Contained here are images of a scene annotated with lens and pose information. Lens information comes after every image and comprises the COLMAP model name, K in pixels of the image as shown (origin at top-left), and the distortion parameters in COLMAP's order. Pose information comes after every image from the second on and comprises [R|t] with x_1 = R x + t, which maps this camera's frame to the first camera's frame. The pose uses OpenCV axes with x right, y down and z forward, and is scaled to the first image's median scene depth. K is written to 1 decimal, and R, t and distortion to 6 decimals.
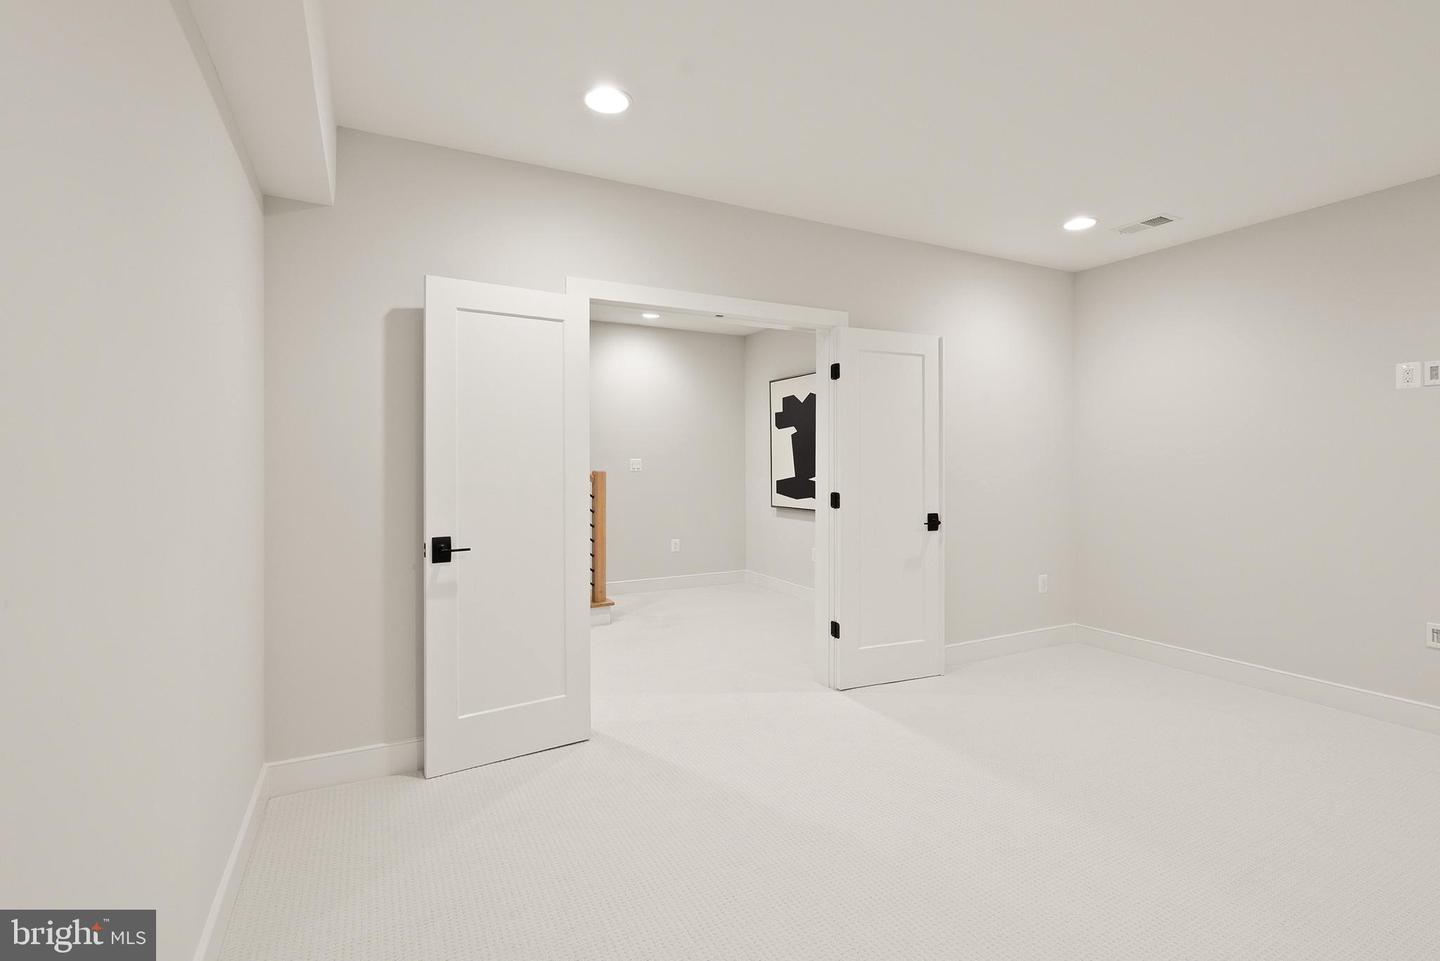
lens RADIAL K [[708.0, 0, 726.0], [0, 708.0, 454.2], [0, 0, 1]] dist [0.001289, 0.000233]
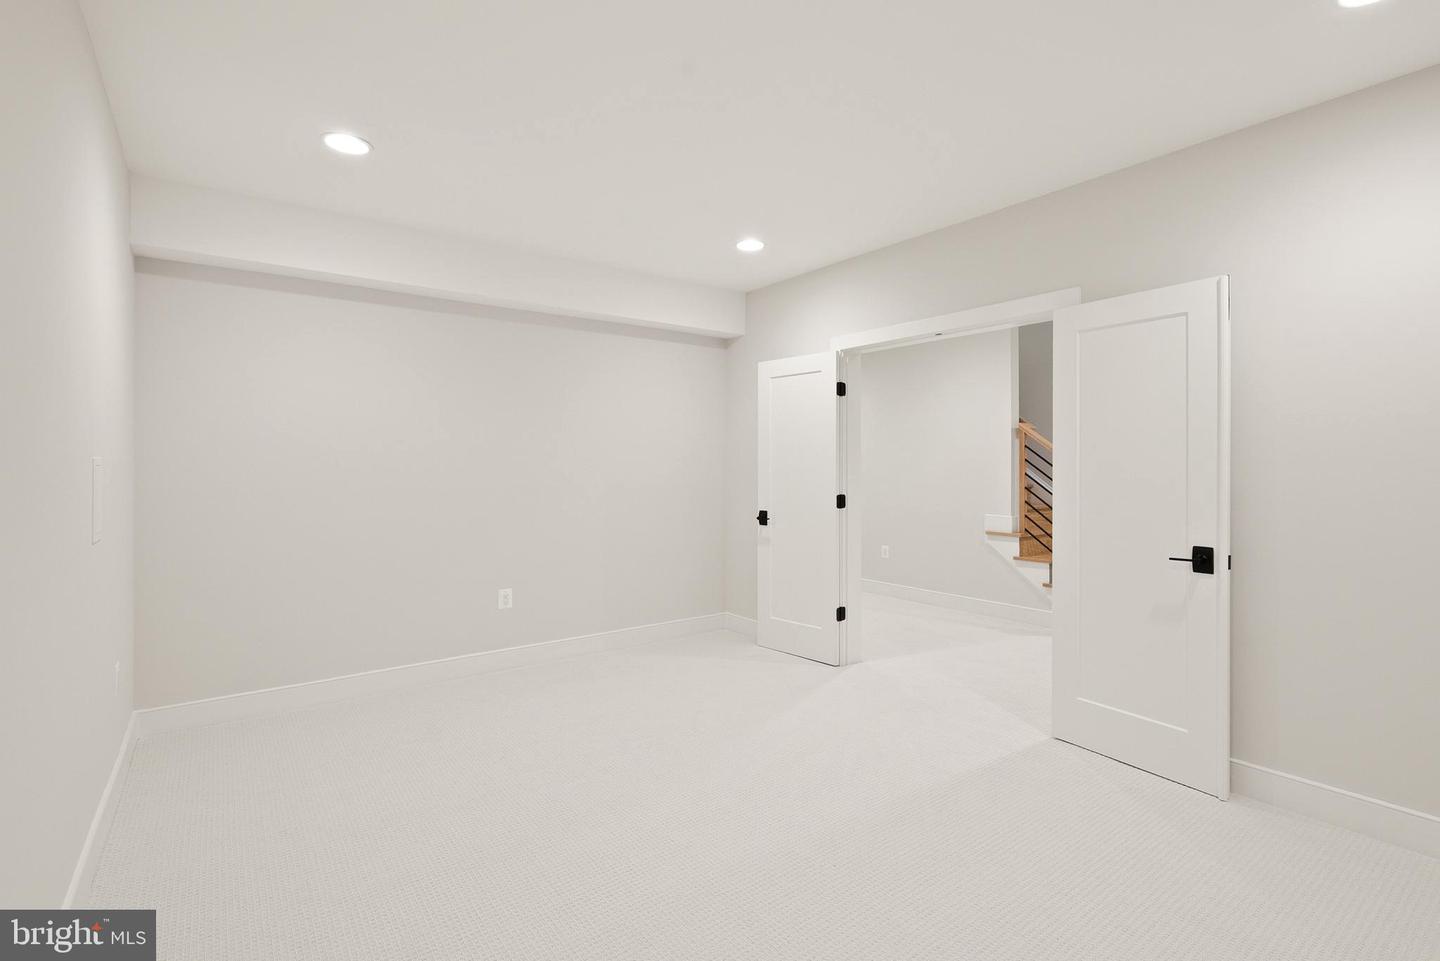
lens RADIAL K [[676.0, 0, 720.0], [0, 676.0, 480.5], [0, 0, 1]] dist [0.001243, 0.000299]
pose [[0.146378, 0.021364, -0.988998, 1.210292], [0.009918, 0.999685, 0.023063, 0.003784], [0.989179, -0.013185, 0.146120, 0.635349]]
